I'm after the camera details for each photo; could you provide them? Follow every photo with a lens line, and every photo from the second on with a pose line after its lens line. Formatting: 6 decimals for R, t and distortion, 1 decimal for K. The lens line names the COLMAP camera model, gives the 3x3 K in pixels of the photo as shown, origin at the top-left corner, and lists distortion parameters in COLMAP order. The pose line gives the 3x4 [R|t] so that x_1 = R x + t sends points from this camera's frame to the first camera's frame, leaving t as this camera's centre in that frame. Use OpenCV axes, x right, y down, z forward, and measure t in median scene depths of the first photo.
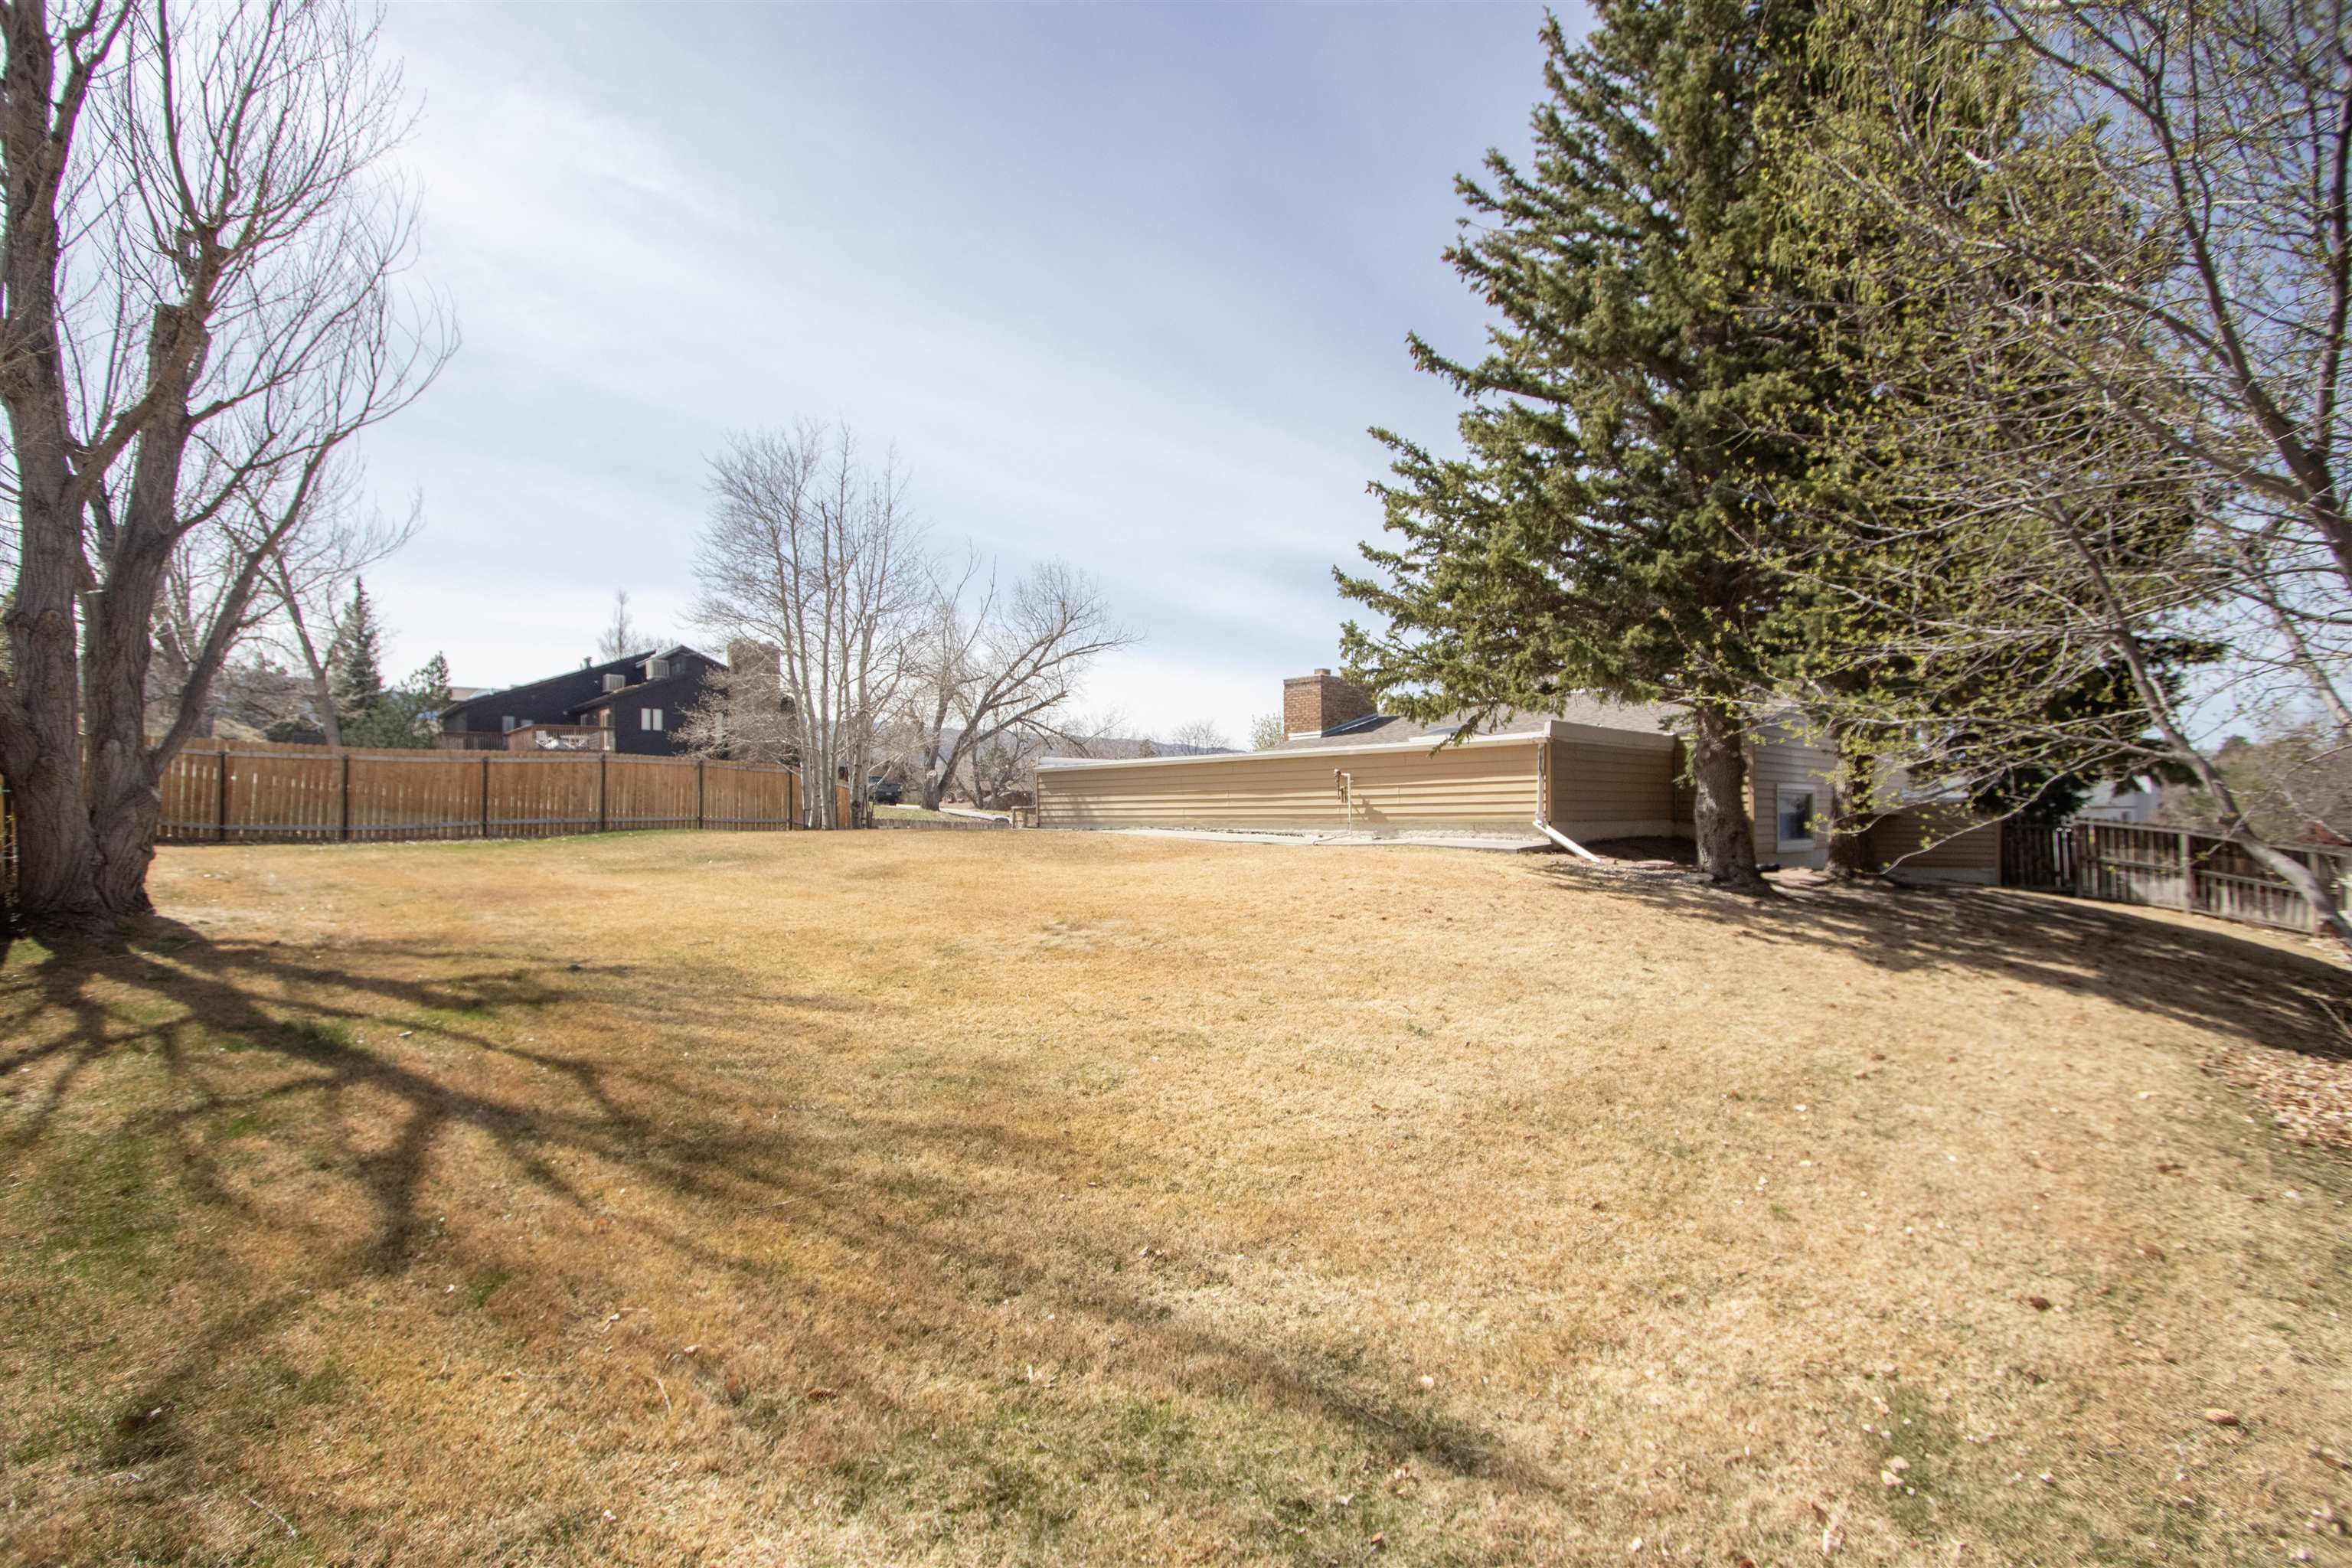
lens RADIAL K [[1070.2, 0, 1172.3], [0, 1070.2, 785.9], [0, 0, 1]] dist [-0.012308, 0.000344]
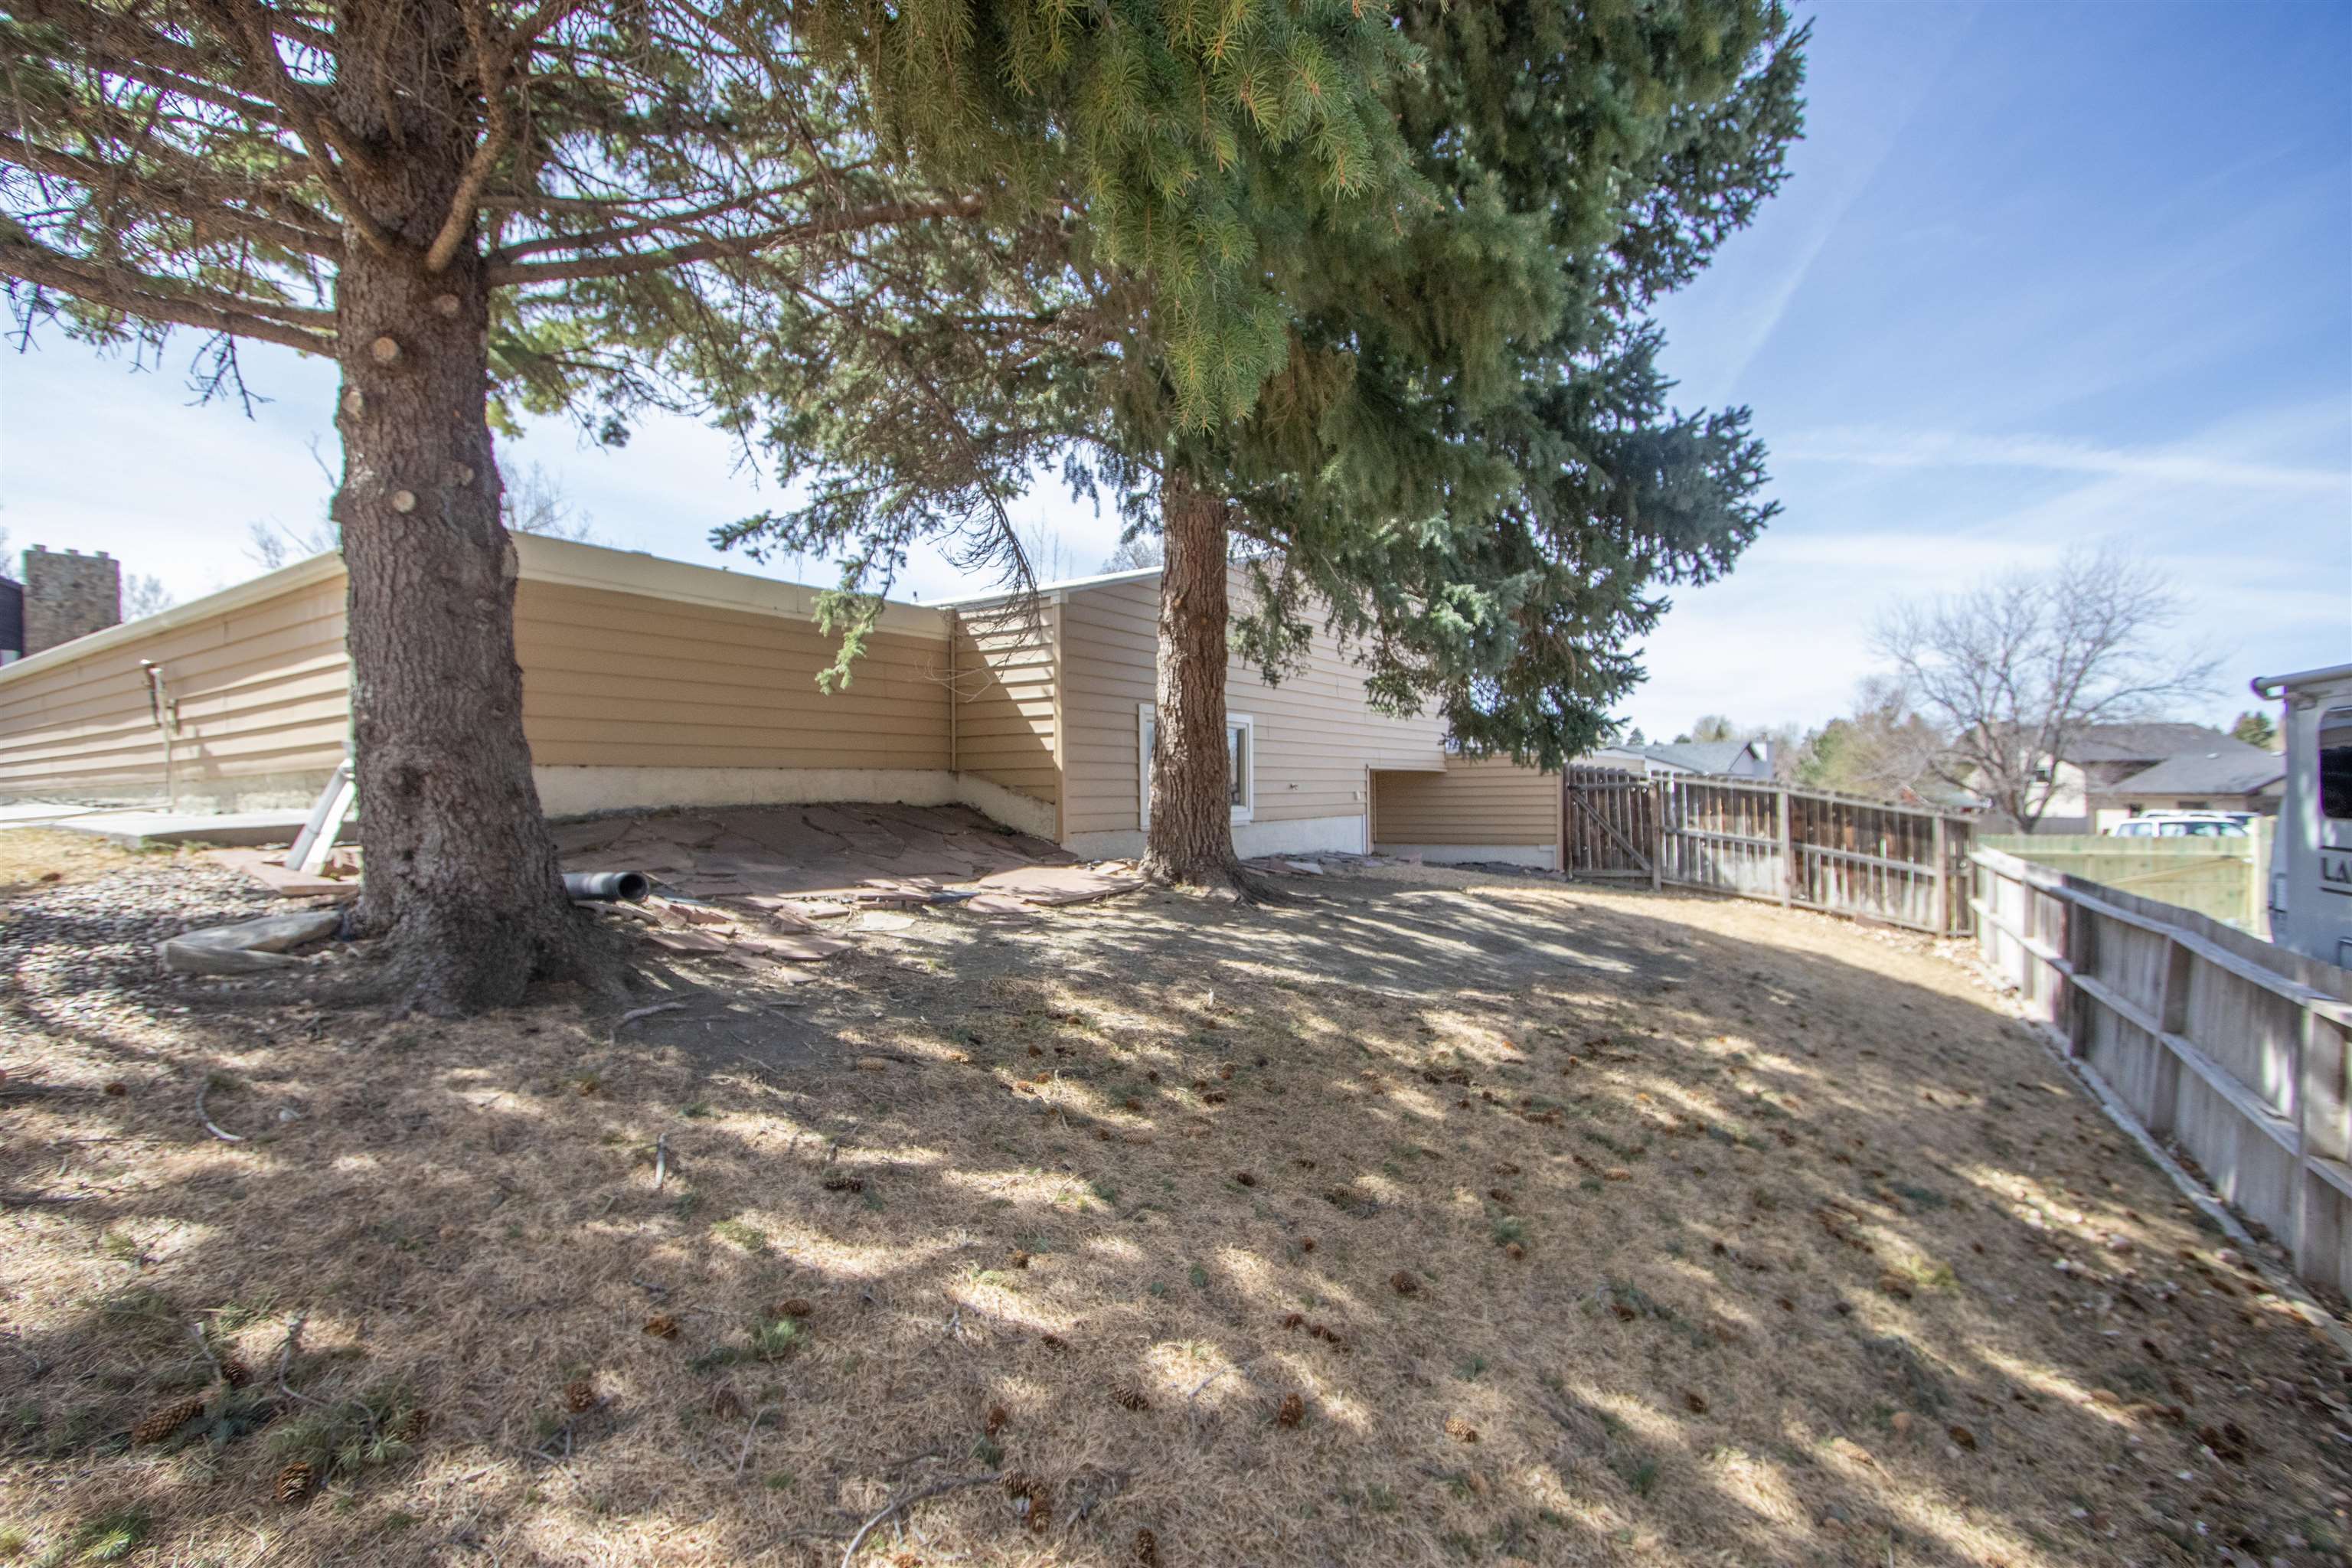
lens RADIAL K [[1070.2, 0, 1171.4], [0, 1070.2, 787.5], [0, 0, 1]] dist [-0.012308, 0.000344]
pose [[0.973859, -0.009436, 0.226959, 0.402166], [0.005245, 0.999805, 0.019060, 0.026124], [-0.227094, -0.017371, 0.973718, 0.405332]]
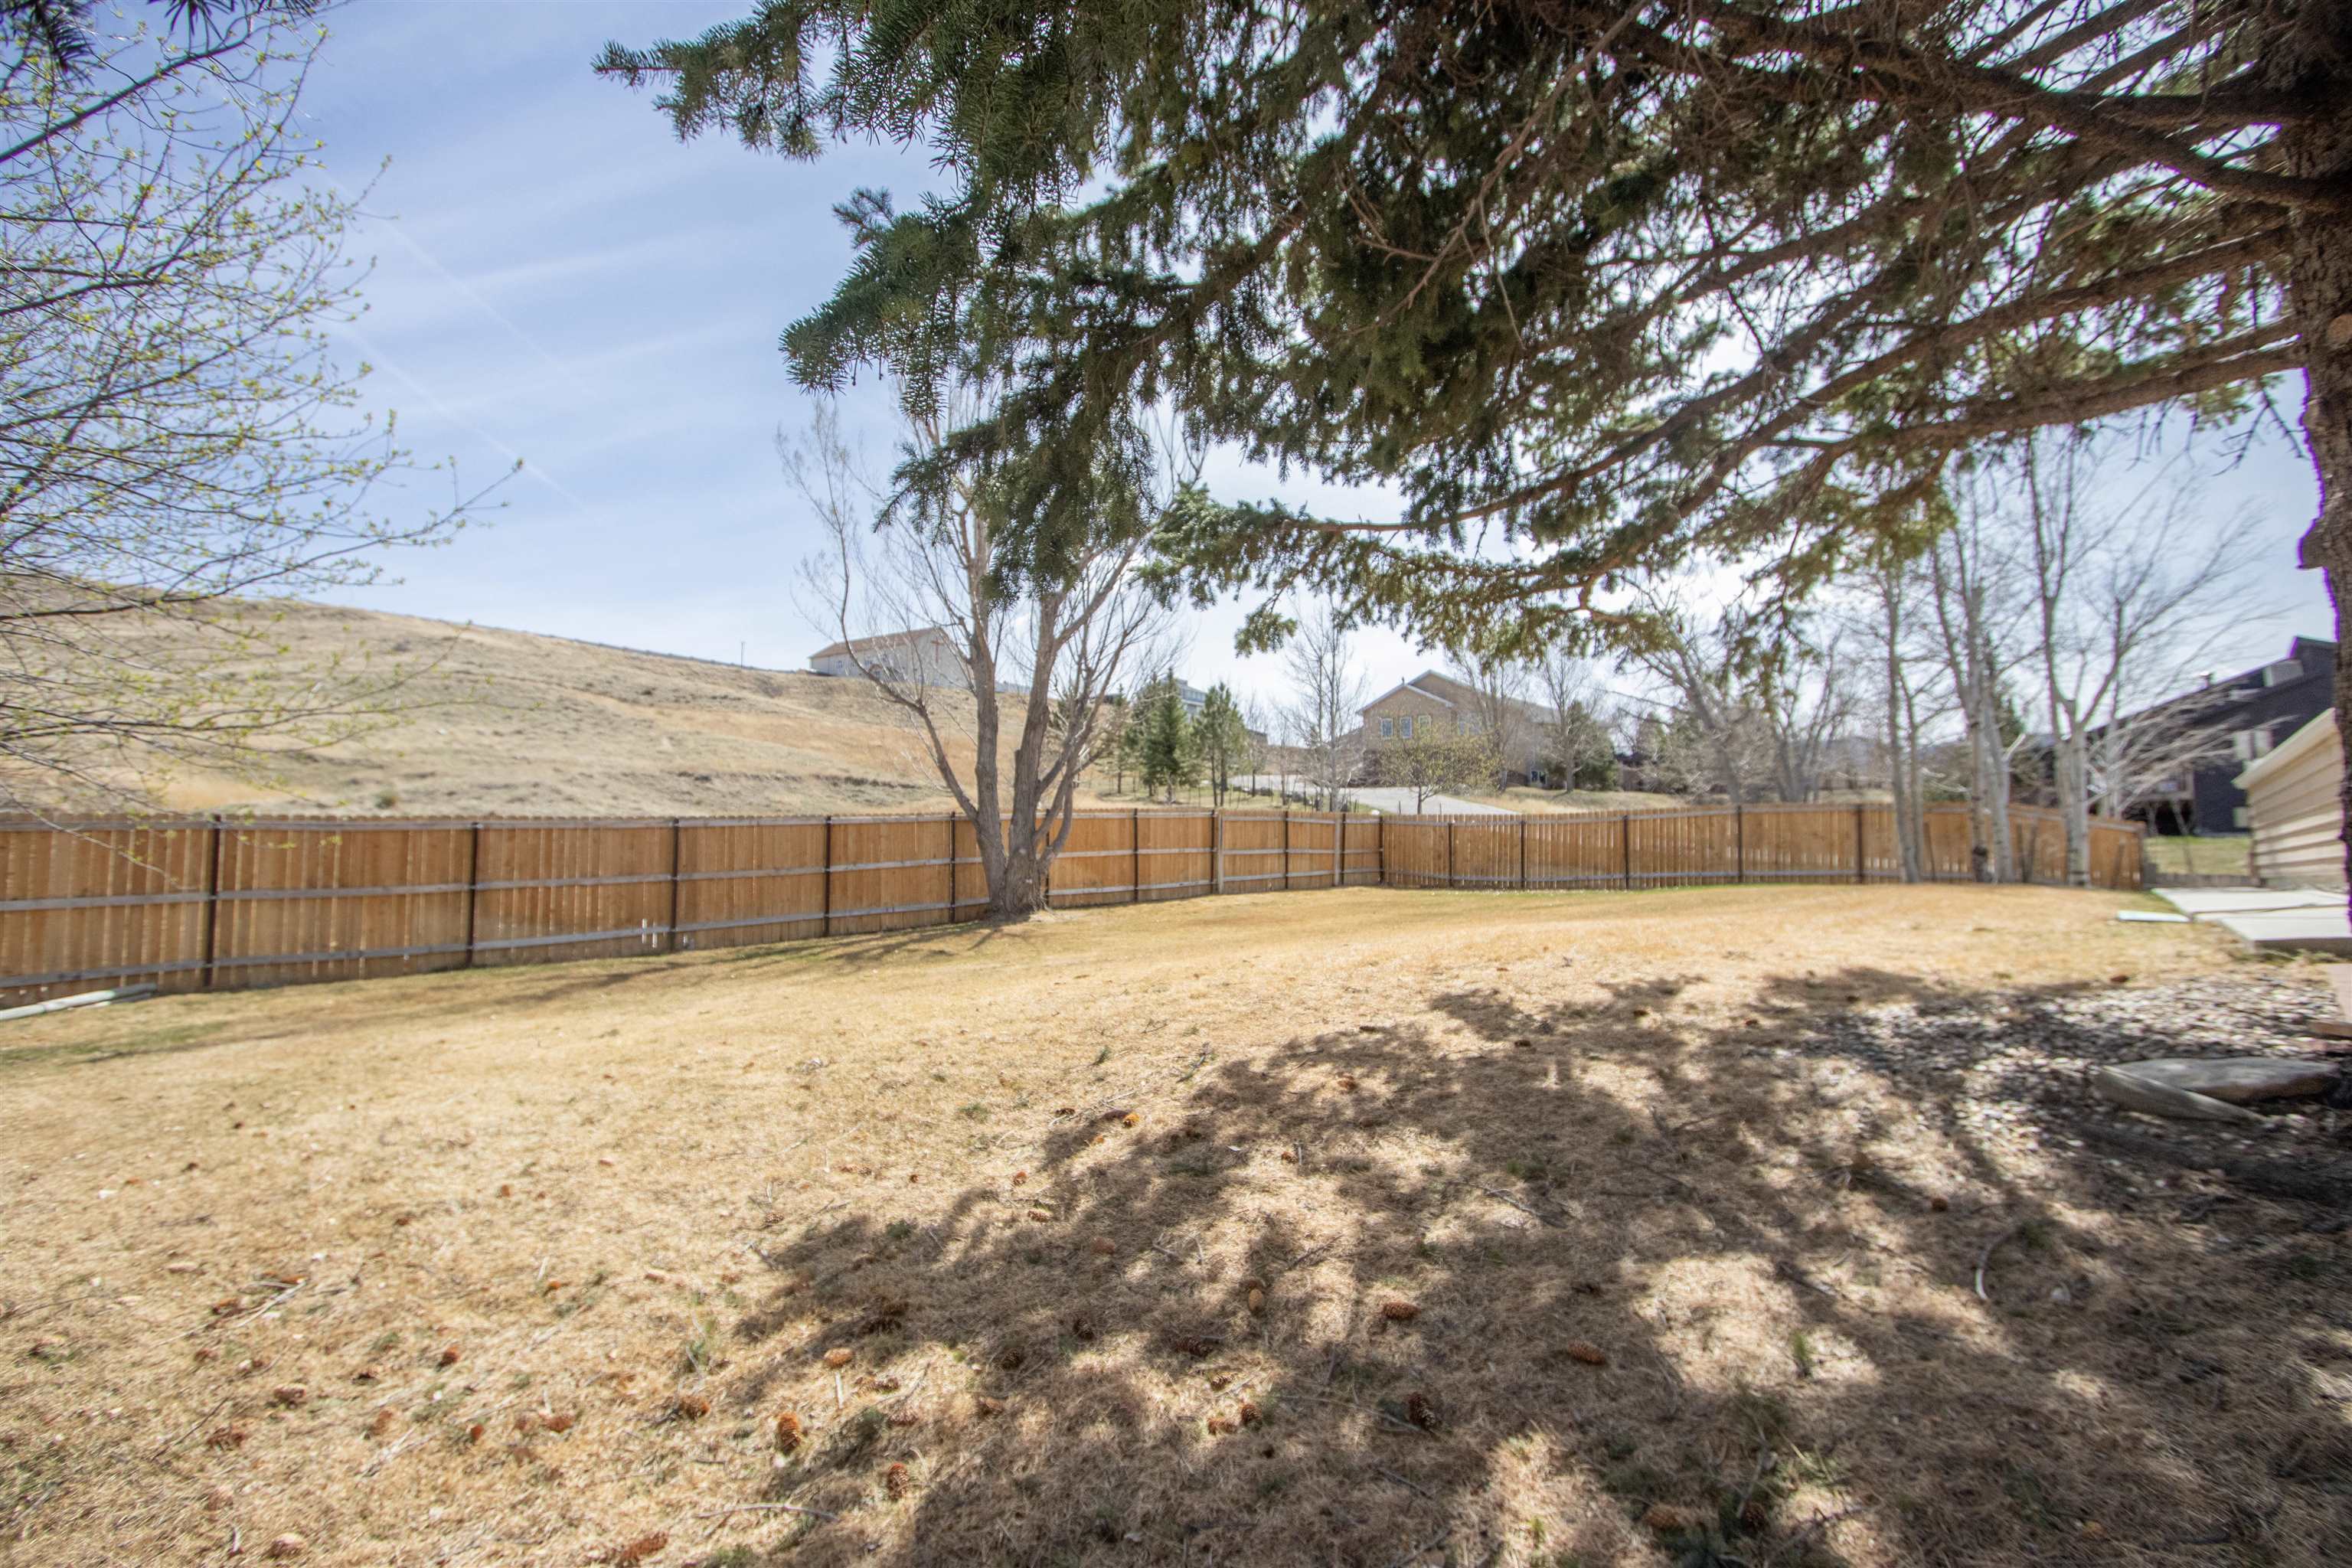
lens RADIAL K [[1070.2, 0, 1167.0], [0, 1070.2, 798.5], [0, 0, 1]] dist [-0.012308, 0.000344]
pose [[0.081554, -0.074294, -0.993896, 0.460089], [0.022845, 0.997095, -0.072659, 0.017226], [0.996407, -0.016780, 0.083015, 0.488543]]
